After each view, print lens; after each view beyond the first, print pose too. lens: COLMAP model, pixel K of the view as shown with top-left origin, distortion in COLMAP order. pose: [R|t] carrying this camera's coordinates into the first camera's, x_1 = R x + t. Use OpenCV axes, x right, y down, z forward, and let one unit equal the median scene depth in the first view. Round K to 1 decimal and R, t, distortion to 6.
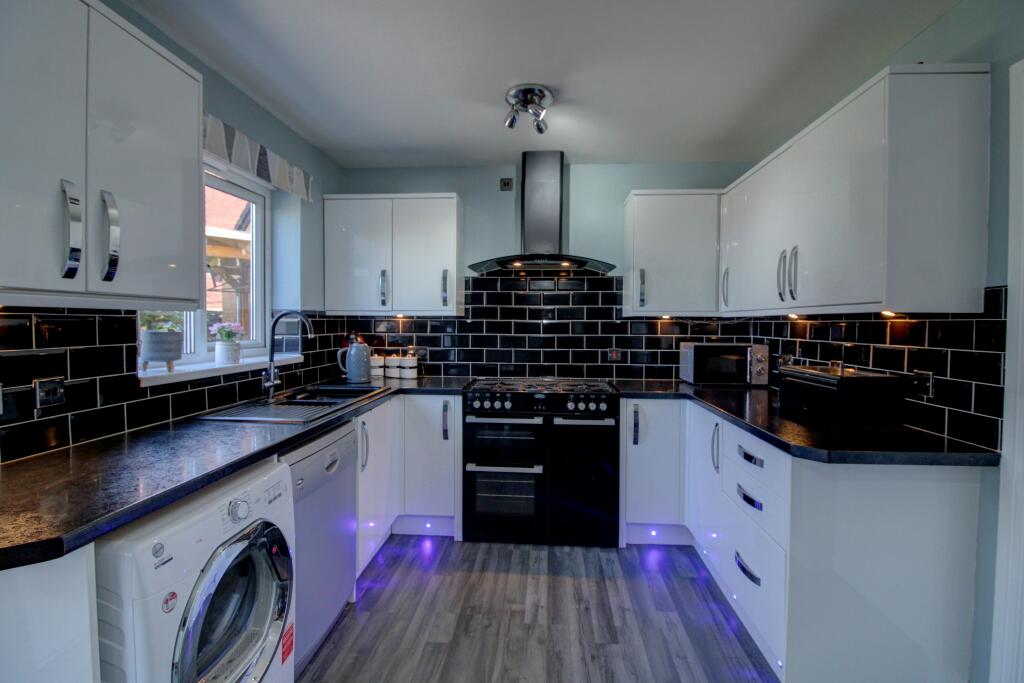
lens RADIAL K [[476.7, 0, 511.4], [0, 476.7, 336.8], [0, 0, 1]] dist [-0.010186, -0.008704]
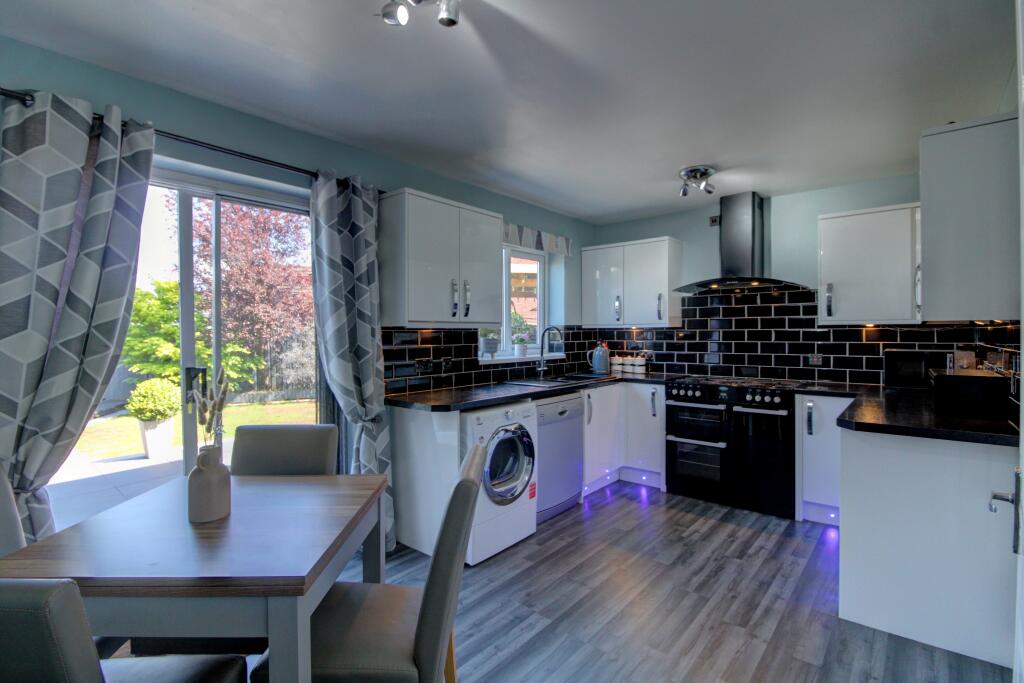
lens RADIAL K [[476.7, 0, 511.2], [0, 476.7, 341.6], [0, 0, 1]] dist [-0.010186, -0.008704]
pose [[0.807345, 0.001512, -0.590078, 0.356584], [-0.008596, 0.999921, -0.009200, 0.014157], [0.590017, 0.012500, 0.807294, -0.385798]]
